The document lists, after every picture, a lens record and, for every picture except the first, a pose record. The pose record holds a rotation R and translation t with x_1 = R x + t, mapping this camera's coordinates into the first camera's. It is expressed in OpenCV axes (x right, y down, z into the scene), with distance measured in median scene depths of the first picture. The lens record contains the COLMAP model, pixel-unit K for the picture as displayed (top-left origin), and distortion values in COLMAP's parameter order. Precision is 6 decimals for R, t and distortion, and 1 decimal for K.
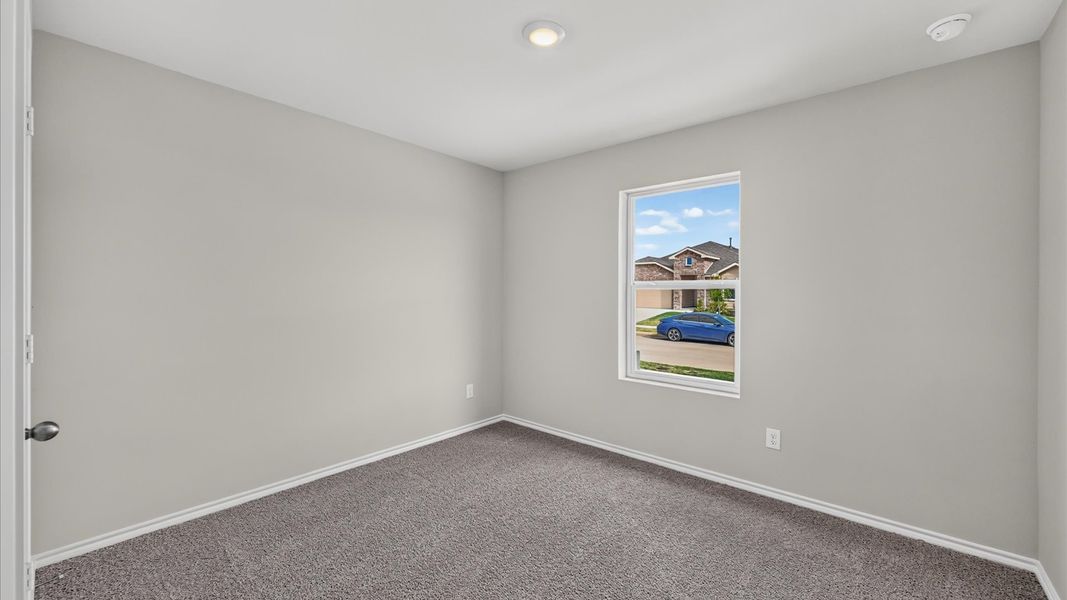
lens RADIAL K [[436.0, 0, 533.5], [0, 436.0, 300.0], [0, 0, 1]] dist [0.000359, 0.000109]
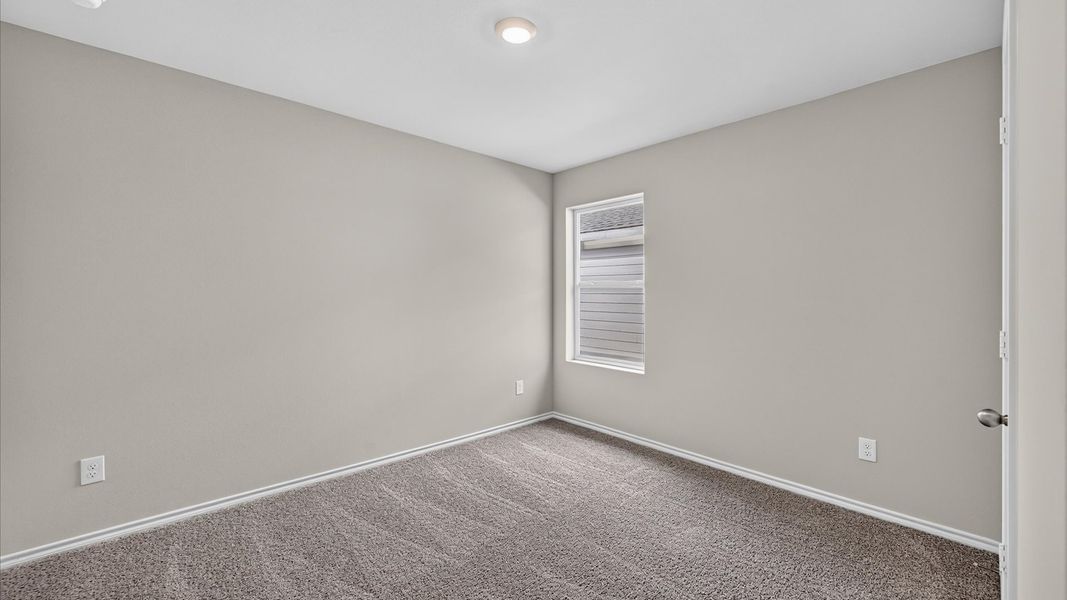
lens RADIAL K [[427.6, 0, 536.7], [0, 427.6, 291.5], [0, 0, 1]] dist [-0.000422, -0.000198]
pose [[0.994684, -0.010388, -0.102453, 0.236131], [0.008606, 0.999804, -0.017819, 0.006339], [0.102618, 0.016843, 0.994578, -0.206572]]
